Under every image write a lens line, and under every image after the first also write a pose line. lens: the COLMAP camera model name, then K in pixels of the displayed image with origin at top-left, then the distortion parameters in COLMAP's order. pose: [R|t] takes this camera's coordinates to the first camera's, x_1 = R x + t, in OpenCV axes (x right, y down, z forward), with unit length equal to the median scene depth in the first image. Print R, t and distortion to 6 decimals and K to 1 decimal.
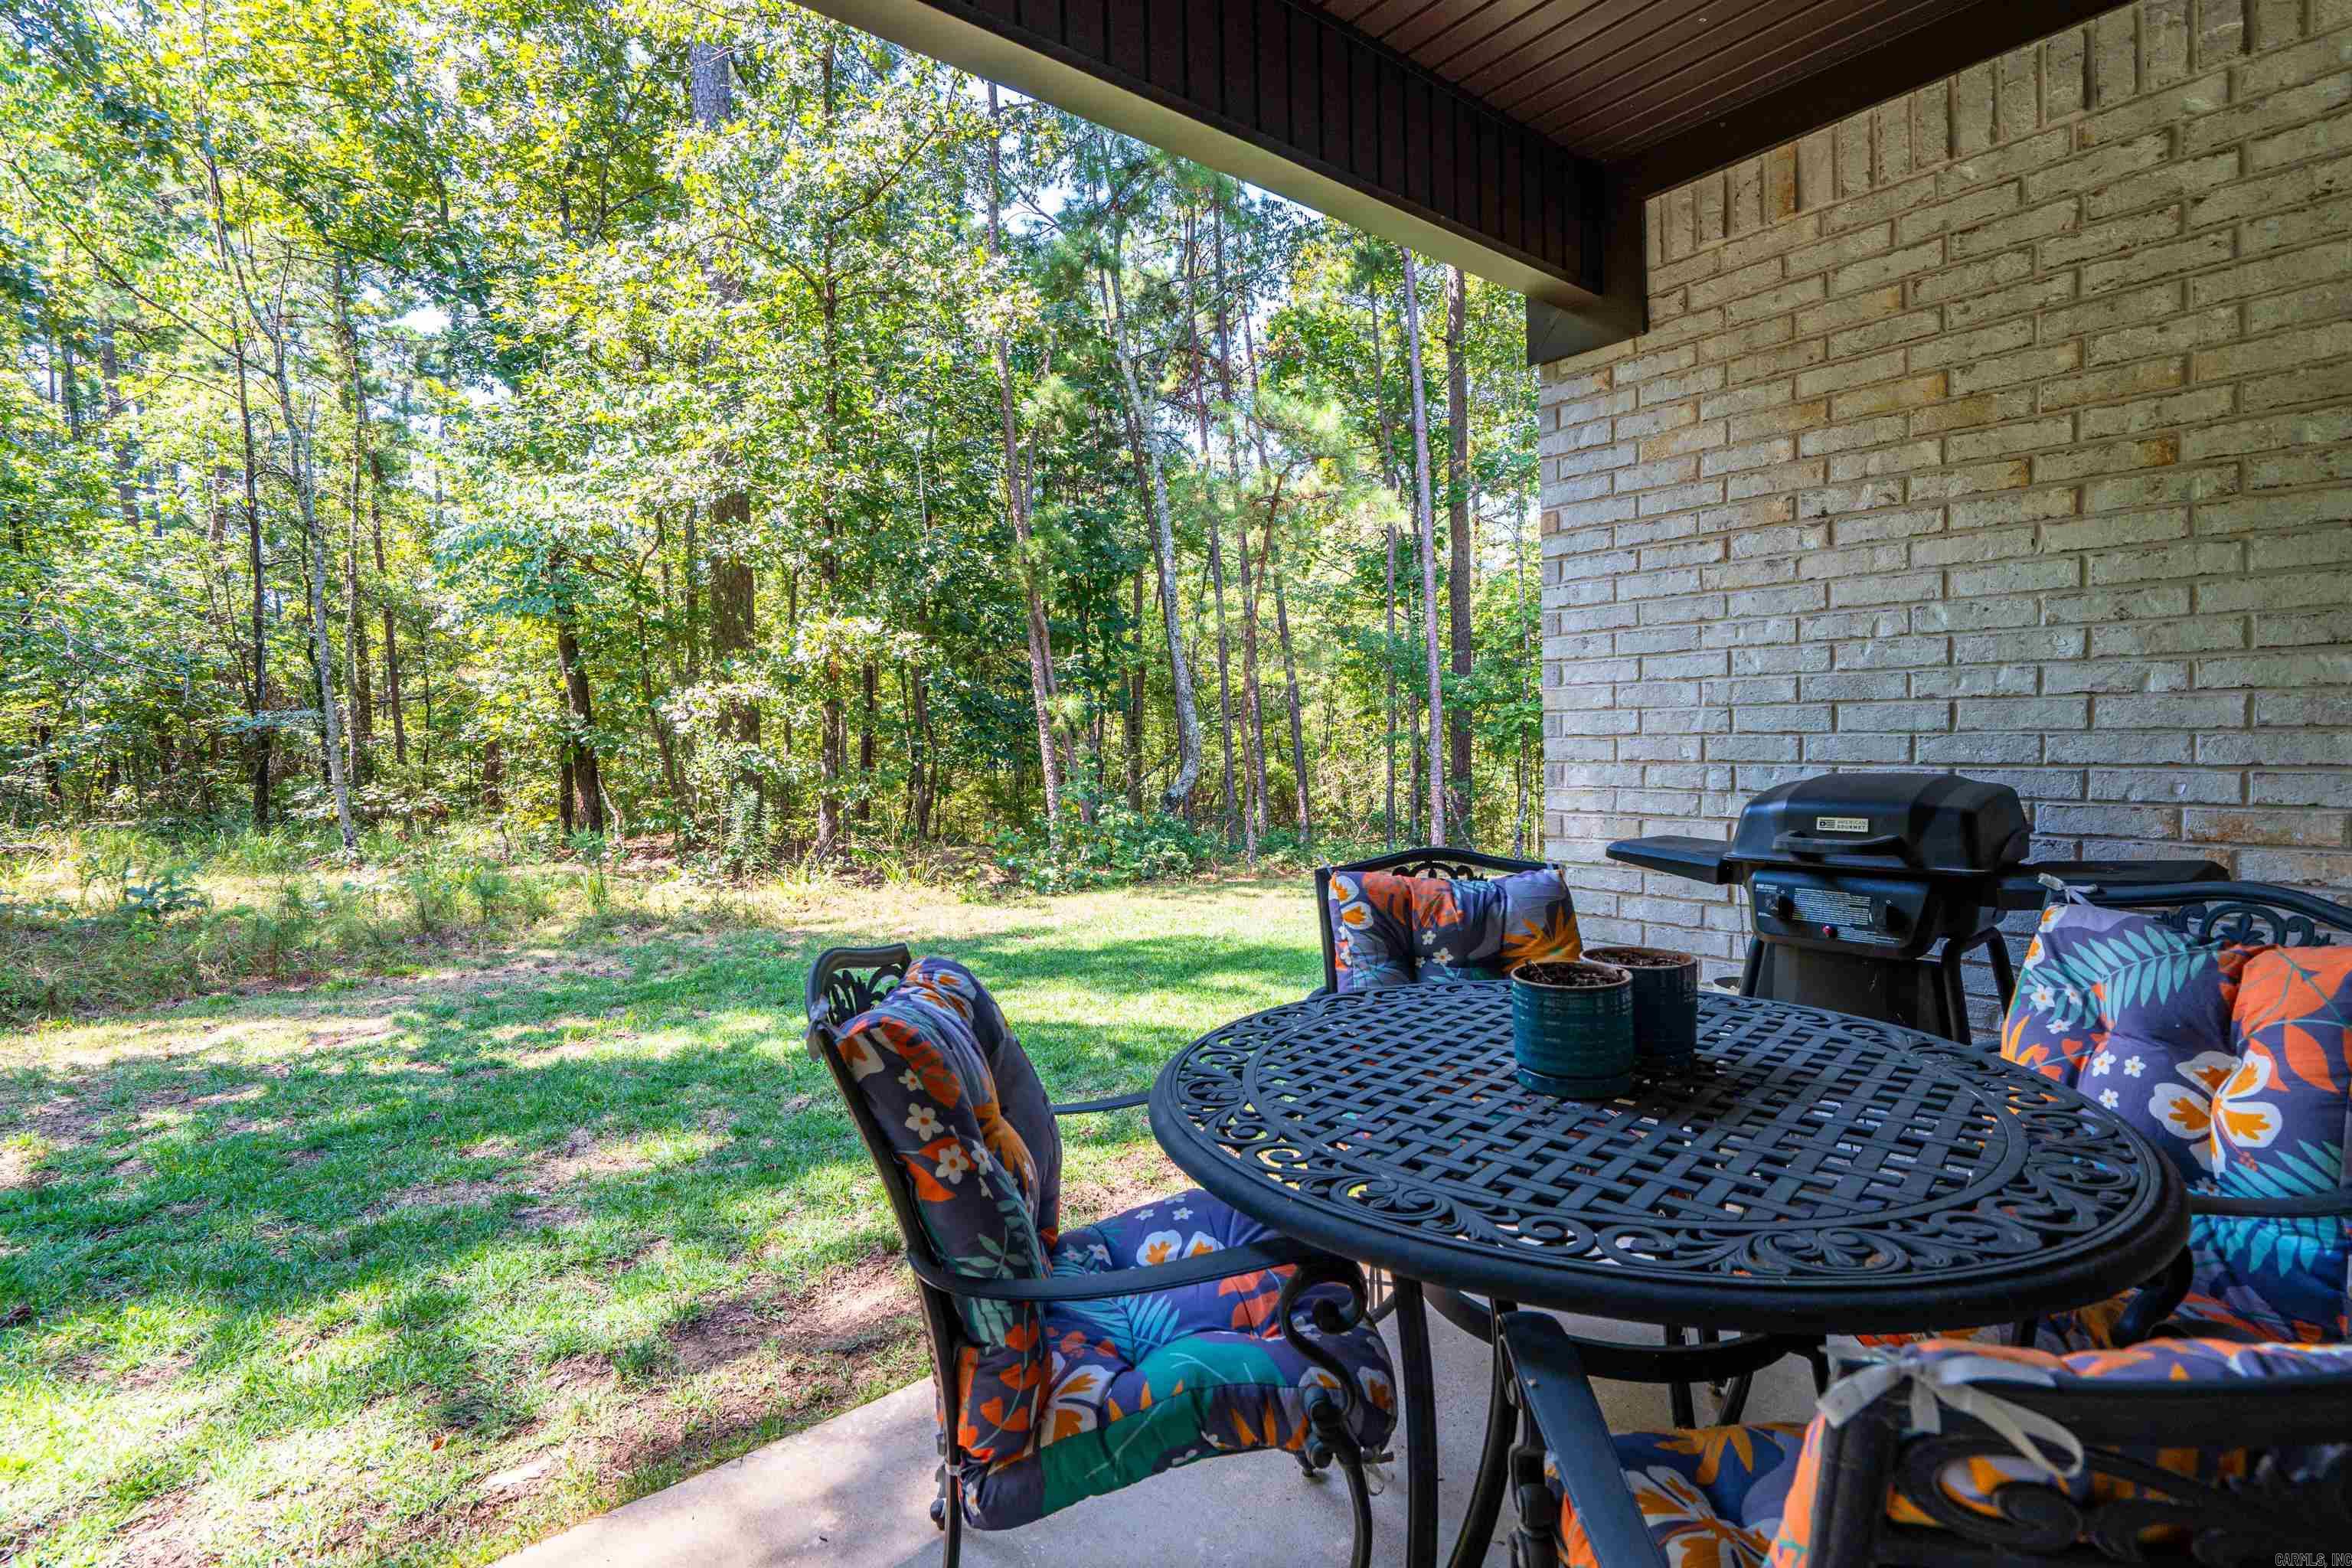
lens RADIAL K [[1216.8, 0, 1176.0], [0, 1216.8, 784.0], [0, 0, 1]] dist [0.001389, 0.002658]
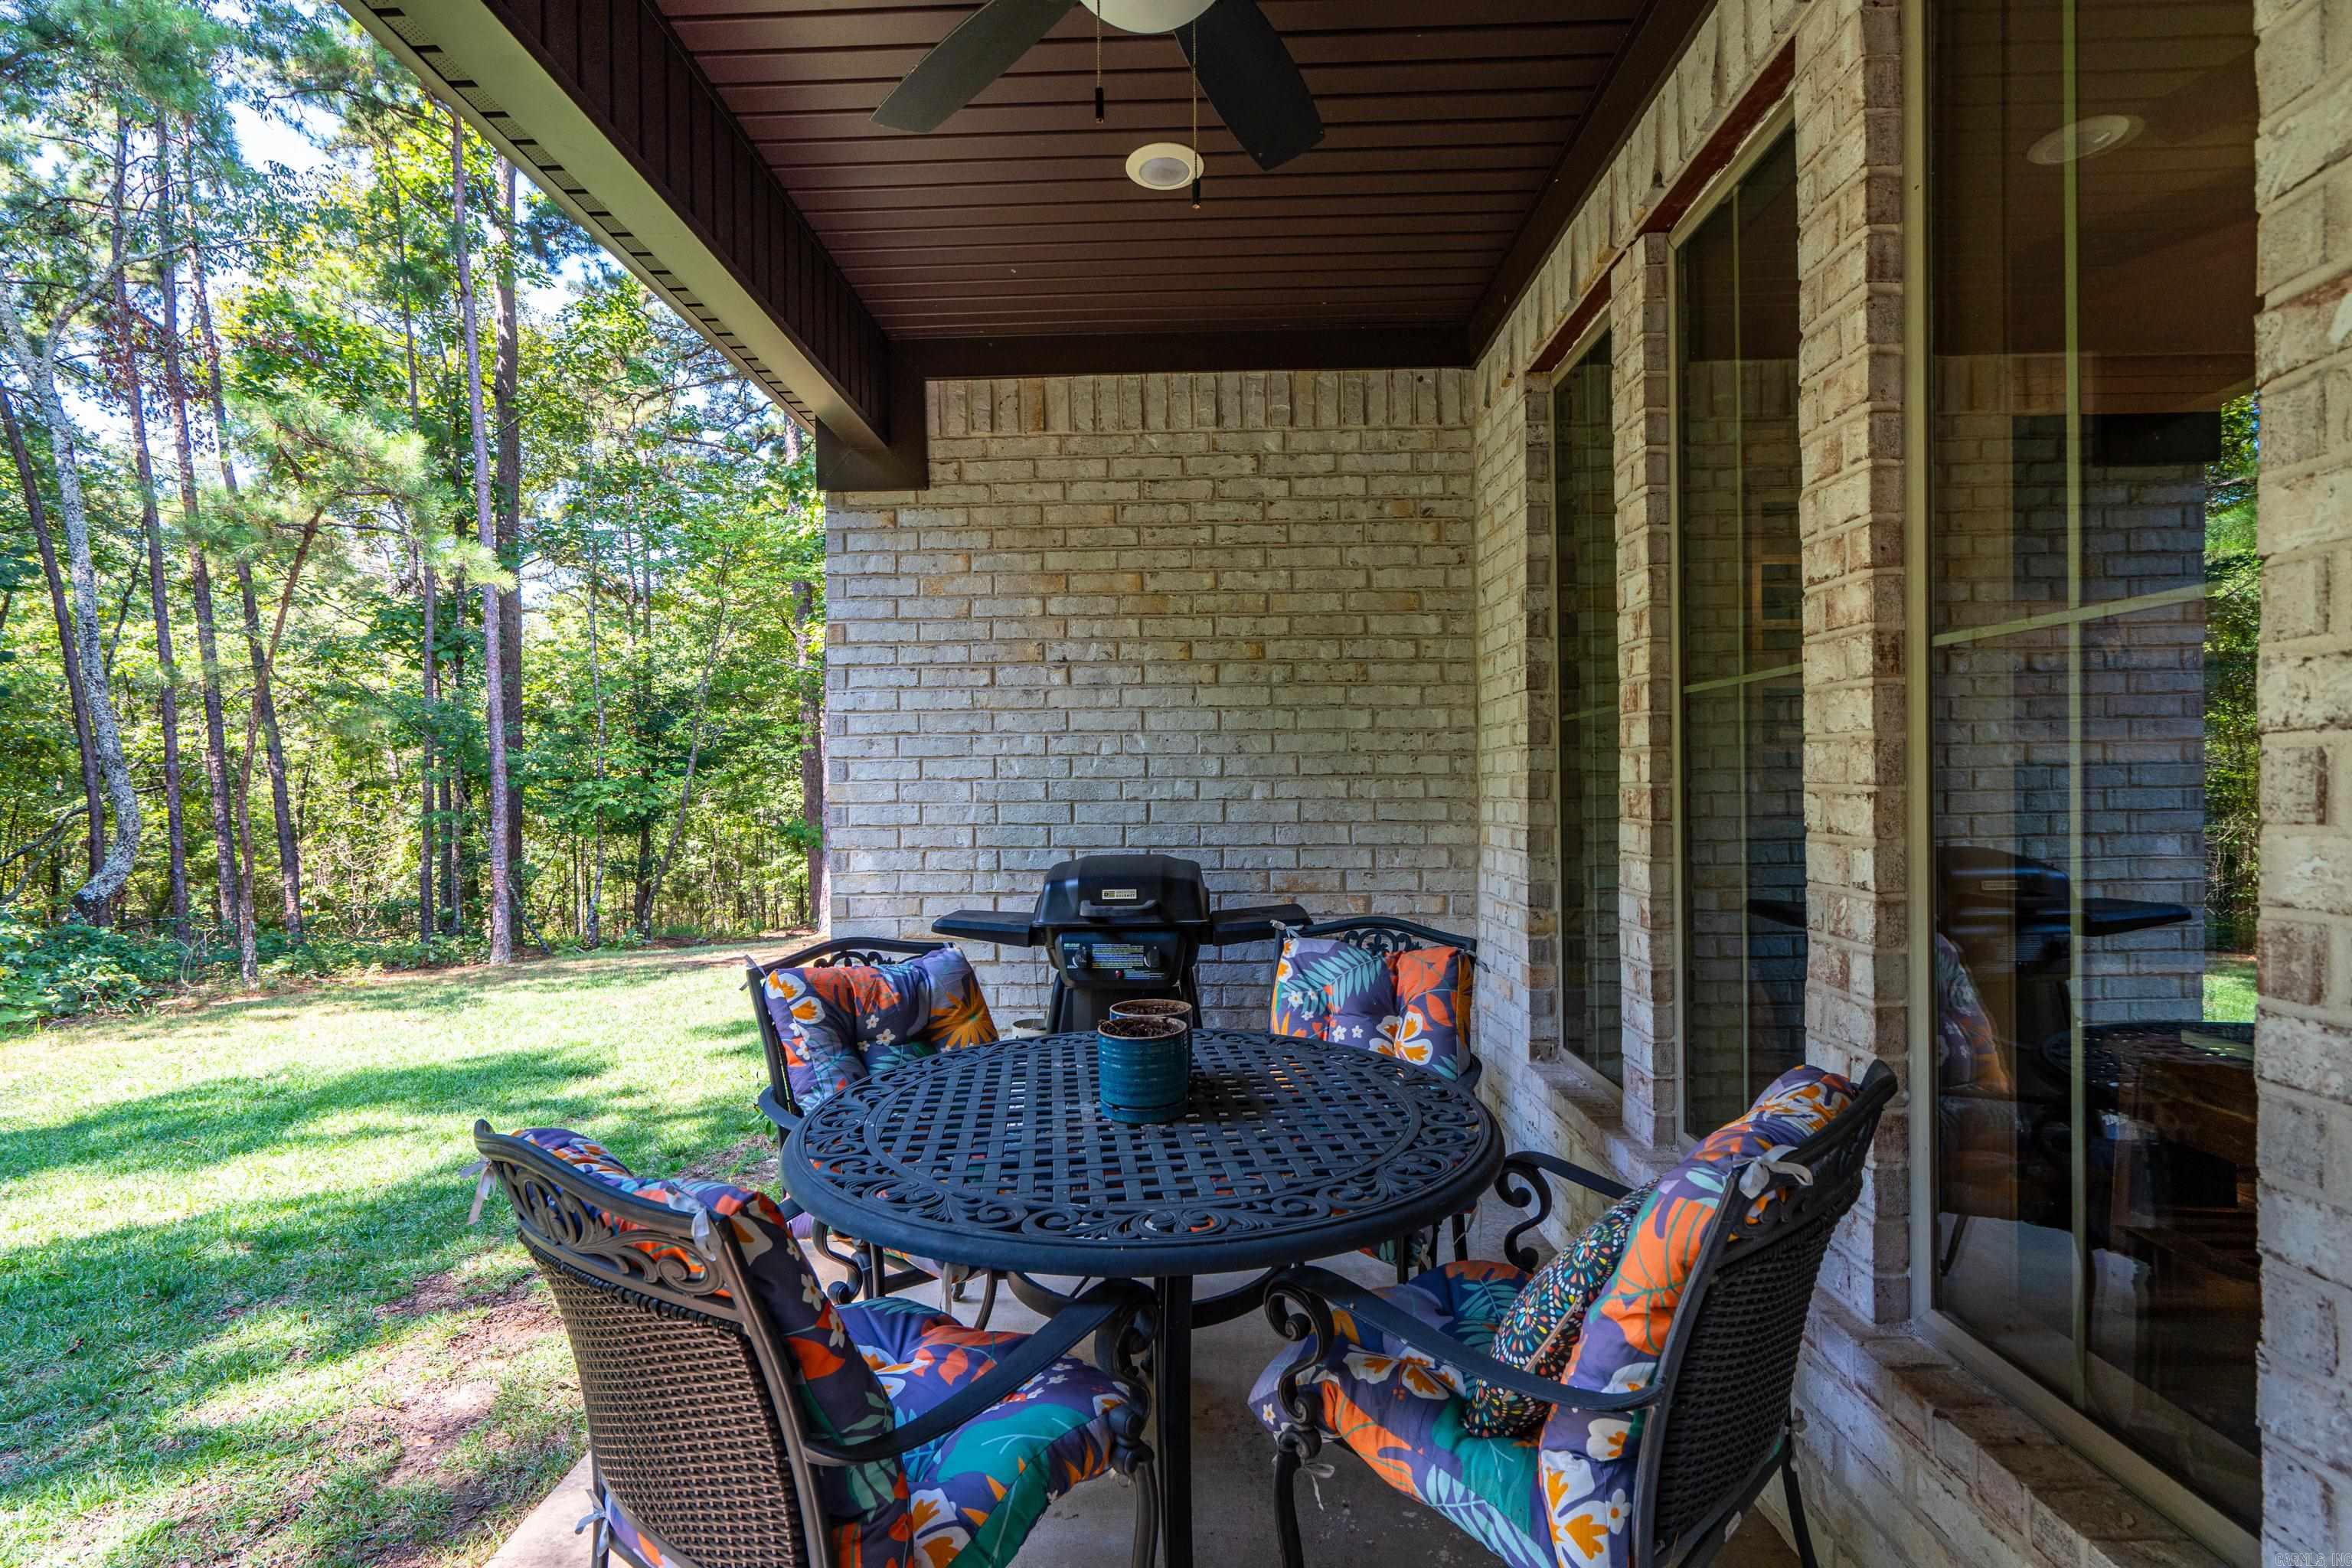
lens RADIAL K [[1176.5, 0, 1176.0], [0, 1176.5, 784.0], [0, 0, 1]] dist [-0.003779, -0.000101]
pose [[0.602007, 0.016503, 0.798320, -0.435898], [0.025959, 0.998853, -0.040224, -0.032817], [-0.798068, 0.044939, 0.600889, 0.141982]]
